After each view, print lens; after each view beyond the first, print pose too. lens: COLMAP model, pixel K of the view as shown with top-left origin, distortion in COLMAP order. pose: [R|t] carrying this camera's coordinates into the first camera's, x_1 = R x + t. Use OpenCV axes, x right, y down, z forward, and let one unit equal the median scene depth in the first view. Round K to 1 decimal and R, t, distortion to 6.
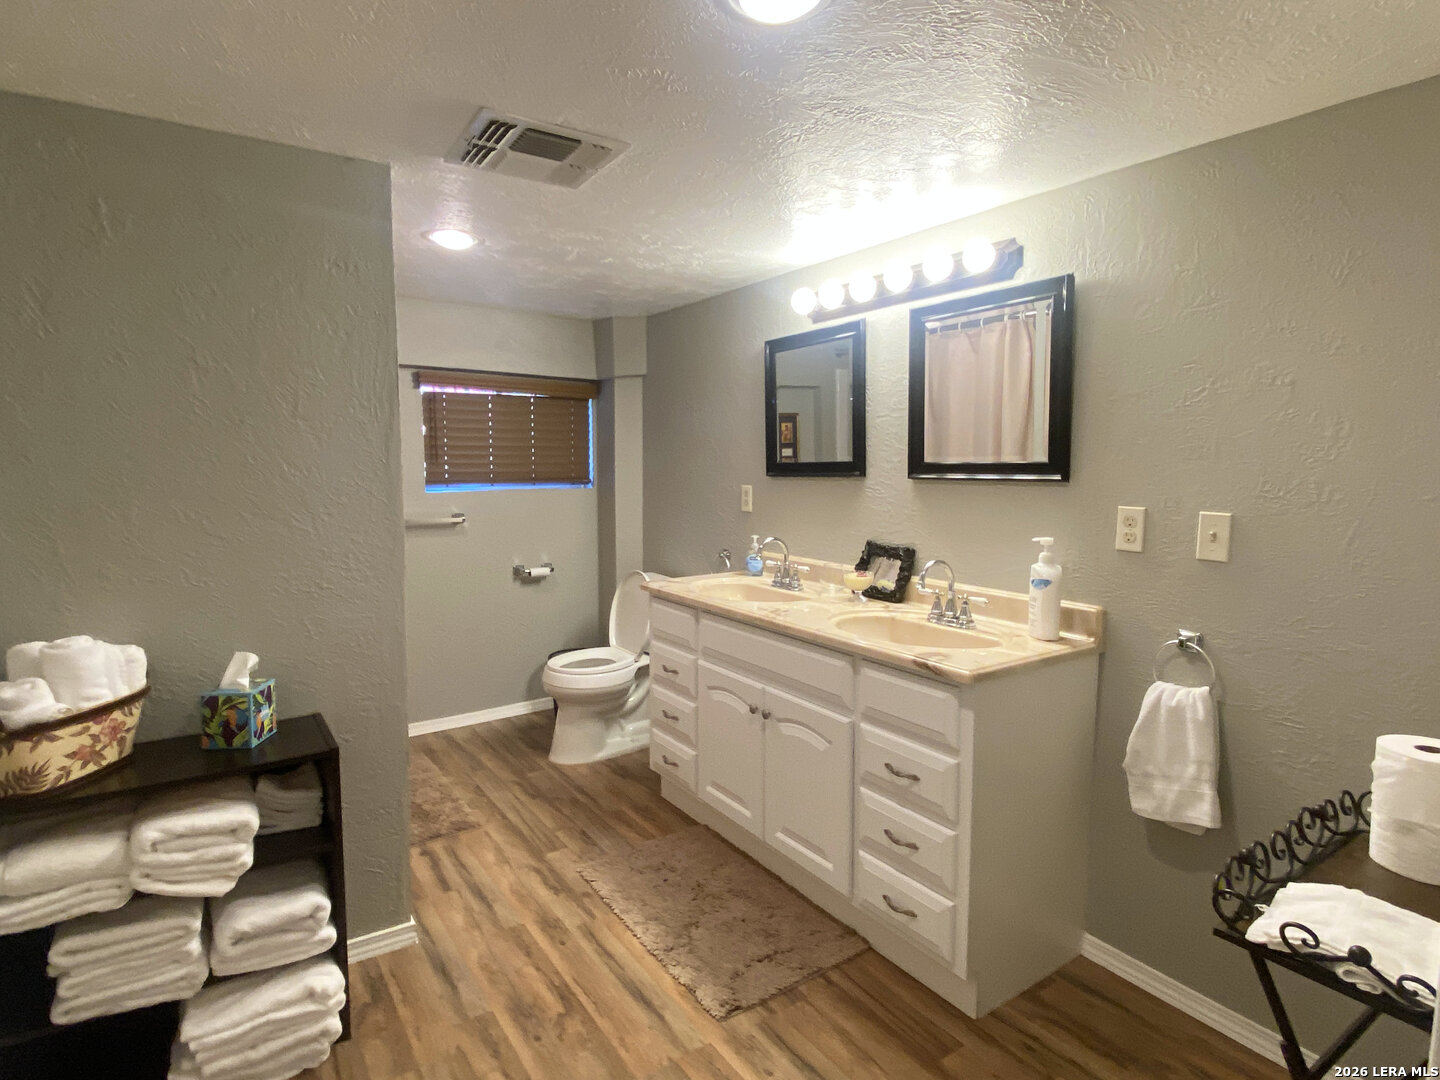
lens RADIAL K [[759.4, 0, 717.5], [0, 759.4, 538.4], [0, 0, 1]] dist [0.025063, -0.001067]
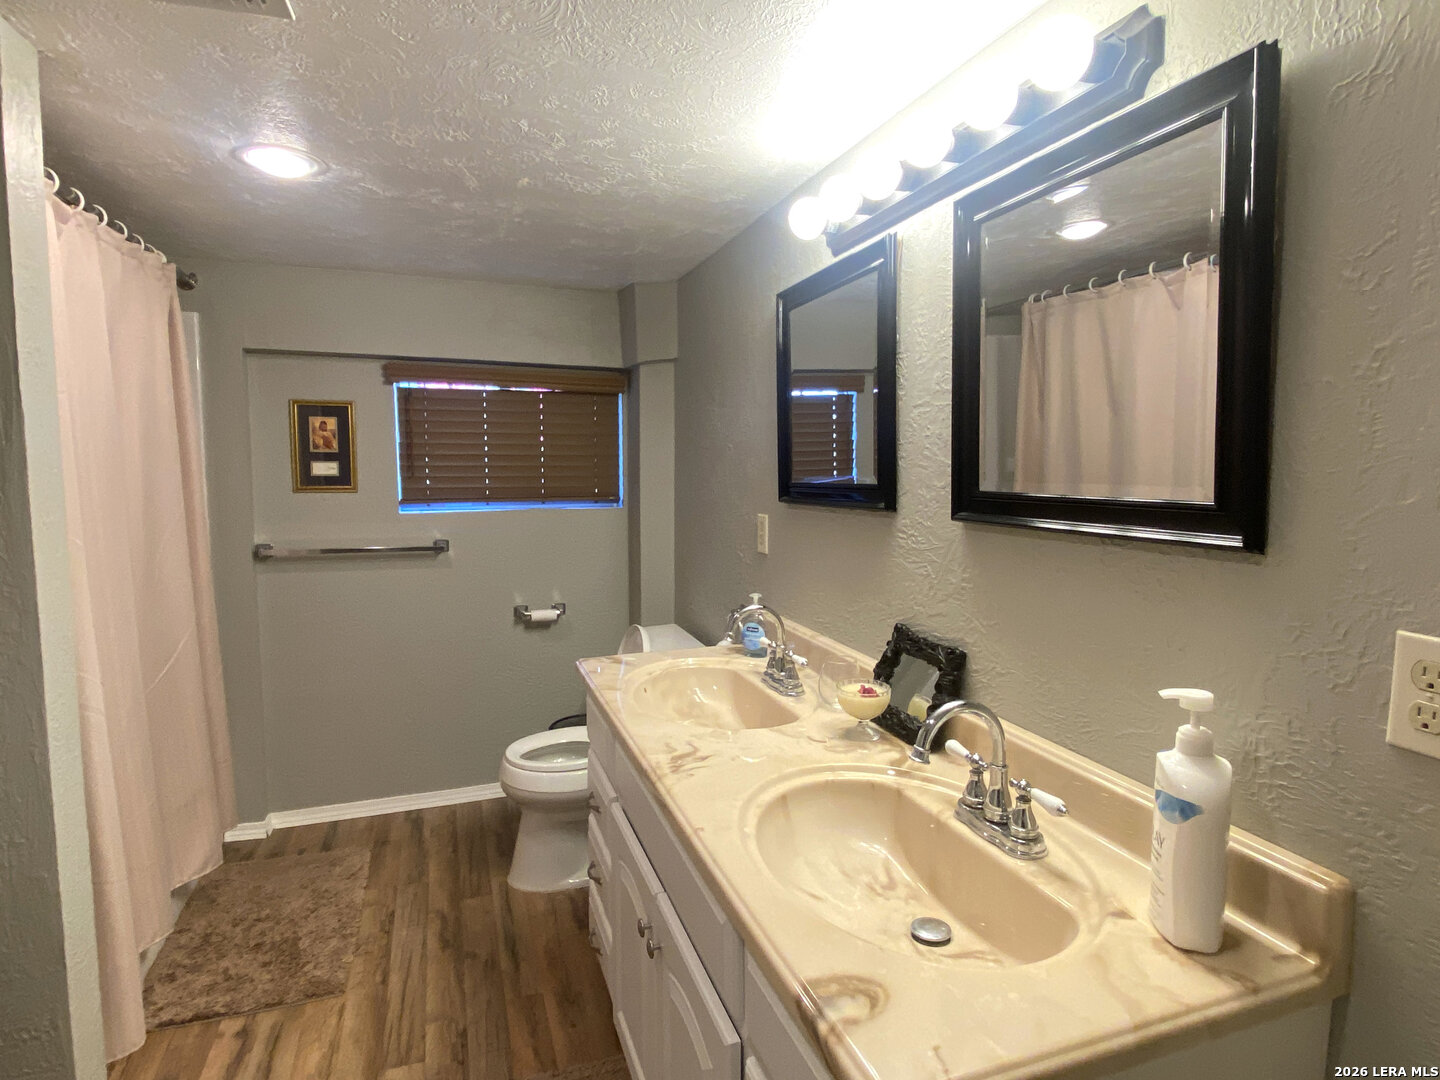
lens RADIAL K [[784.6, 0, 720.9], [0, 784.6, 534.8], [0, 0, 1]] dist [0.027811, -0.032603]
pose [[0.966164, 0.022296, -0.256964, 0.216477], [-0.024618, 0.999680, -0.005822, -0.056298], [0.256752, 0.011951, 0.966404, 0.388854]]
